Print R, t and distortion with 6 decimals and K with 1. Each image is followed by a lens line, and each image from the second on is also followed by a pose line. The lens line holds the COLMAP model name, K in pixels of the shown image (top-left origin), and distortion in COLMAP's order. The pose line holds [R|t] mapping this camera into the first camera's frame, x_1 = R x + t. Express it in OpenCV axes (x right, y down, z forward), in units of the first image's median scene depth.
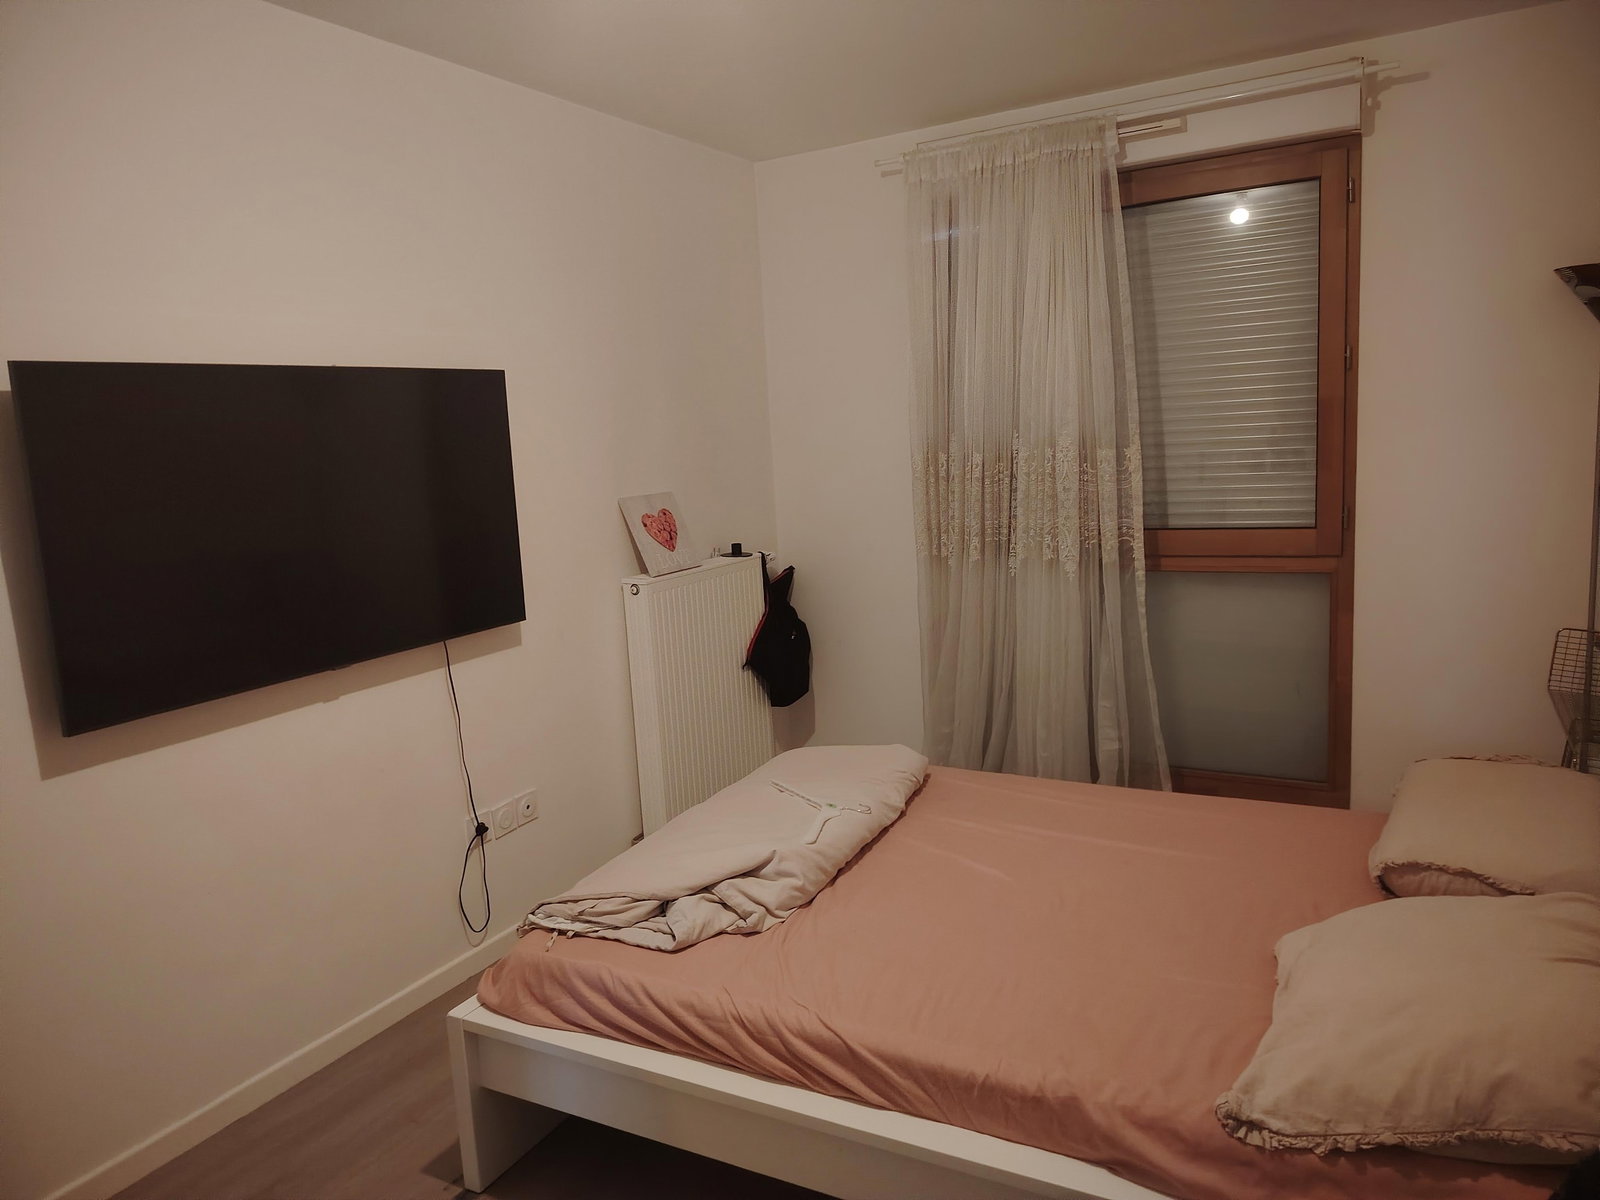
lens RADIAL K [[1150.5, 0, 800.0], [0, 1150.5, 600.0], [0, 0, 1]] dist [0.002696, 0.001502]
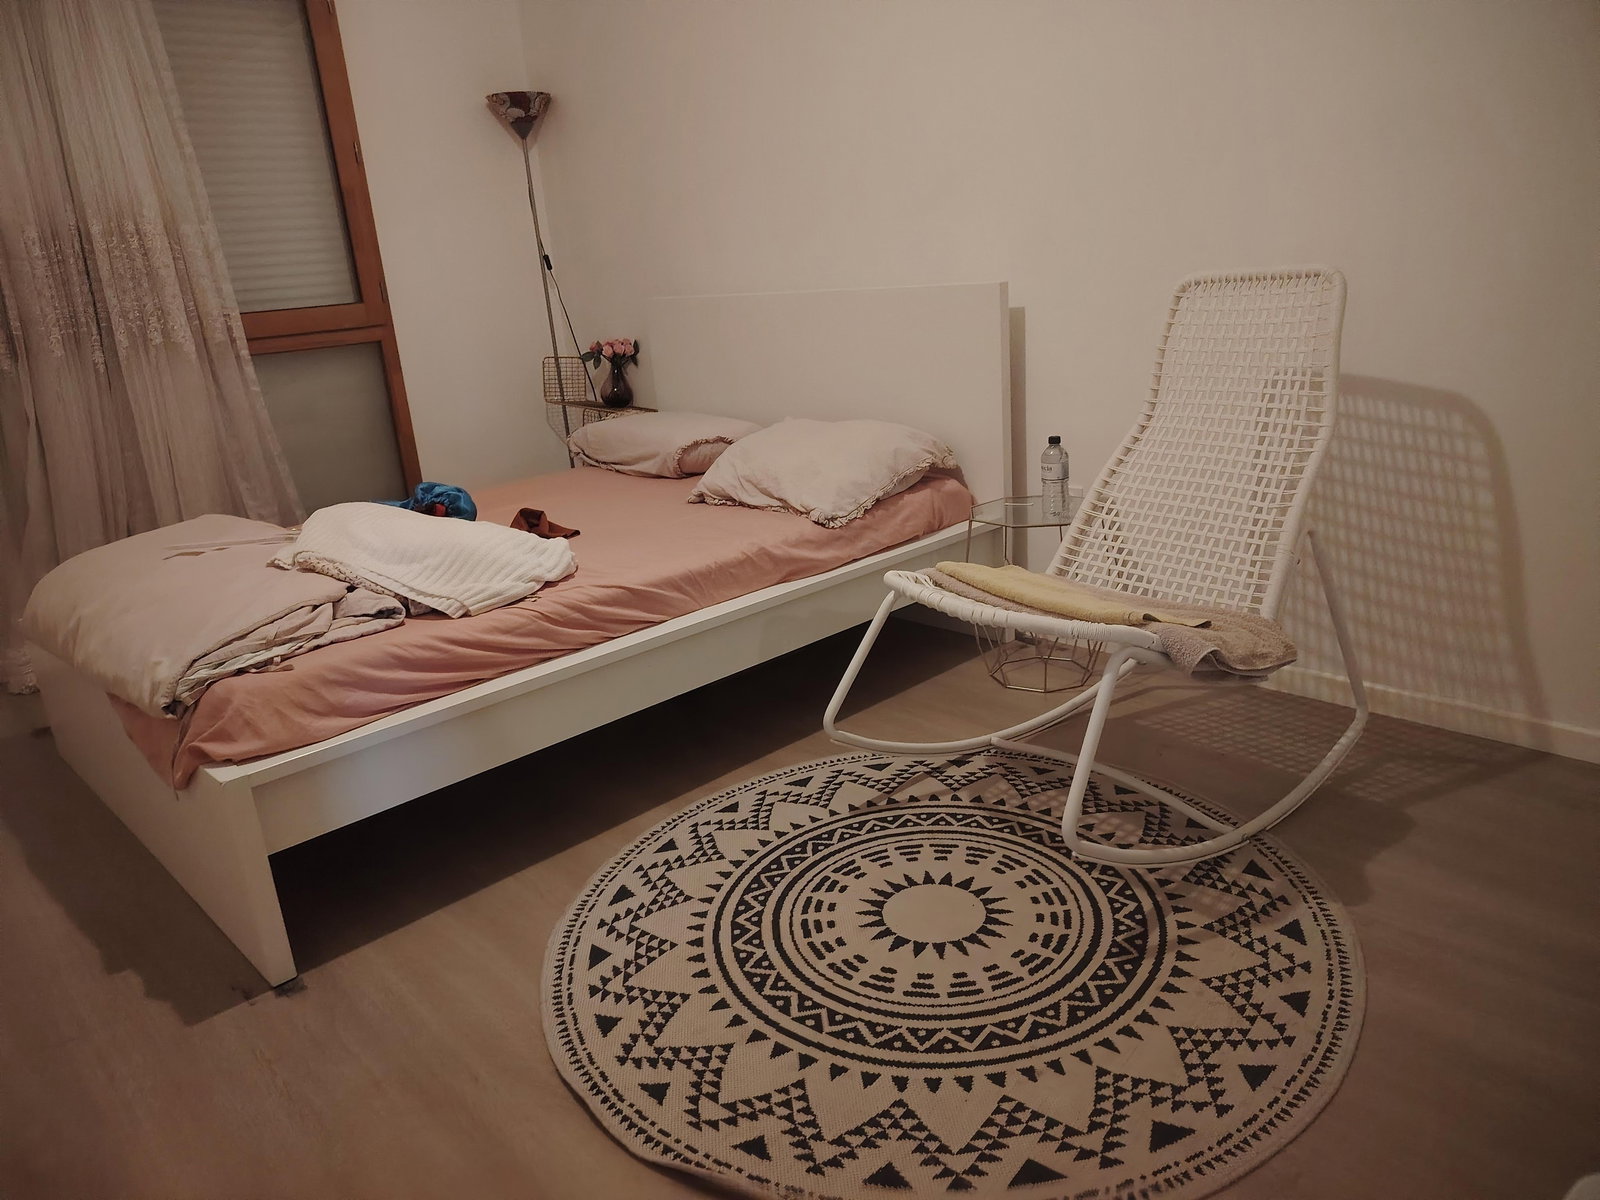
lens RADIAL K [[1150.5, 0, 800.0], [0, 1150.5, 600.0], [0, 0, 1]] dist [0.002696, 0.001502]
pose [[0.277622, -0.221015, 0.934922, -1.010285], [0.209571, 0.963672, 0.165580, 0.207179], [-0.937553, 0.149964, 0.313855, 0.386640]]
